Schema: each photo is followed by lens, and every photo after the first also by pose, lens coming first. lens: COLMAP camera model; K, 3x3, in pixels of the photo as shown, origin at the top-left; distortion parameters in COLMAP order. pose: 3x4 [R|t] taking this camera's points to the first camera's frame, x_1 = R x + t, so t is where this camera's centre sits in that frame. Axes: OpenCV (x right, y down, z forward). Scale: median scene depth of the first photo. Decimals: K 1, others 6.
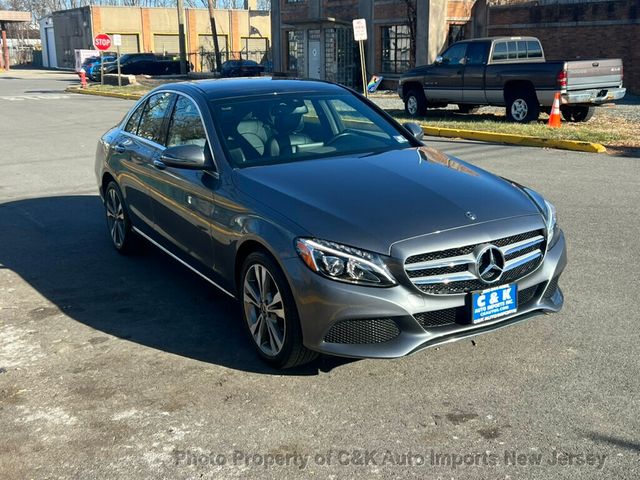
lens RADIAL K [[719.3, 0, 317.5], [0, 719.3, 233.3], [0, 0, 1]] dist [0.032647, 0.000000]
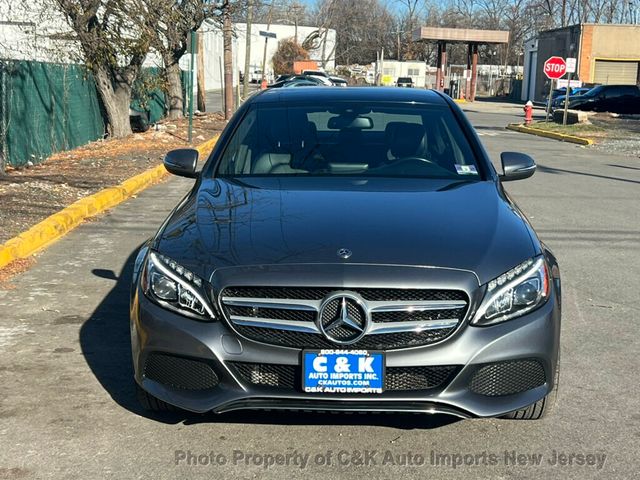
lens RADIAL K [[964.7, 0, 320.1], [0, 964.7, 244.4], [0, 0, 1]] dist [0.070936, 0.000000]
pose [[0.848284, 0.126289, -0.514263, 0.705940], [-0.168217, 0.985108, -0.035561, 0.006697], [0.502114, 0.116674, 0.856895, 0.119297]]
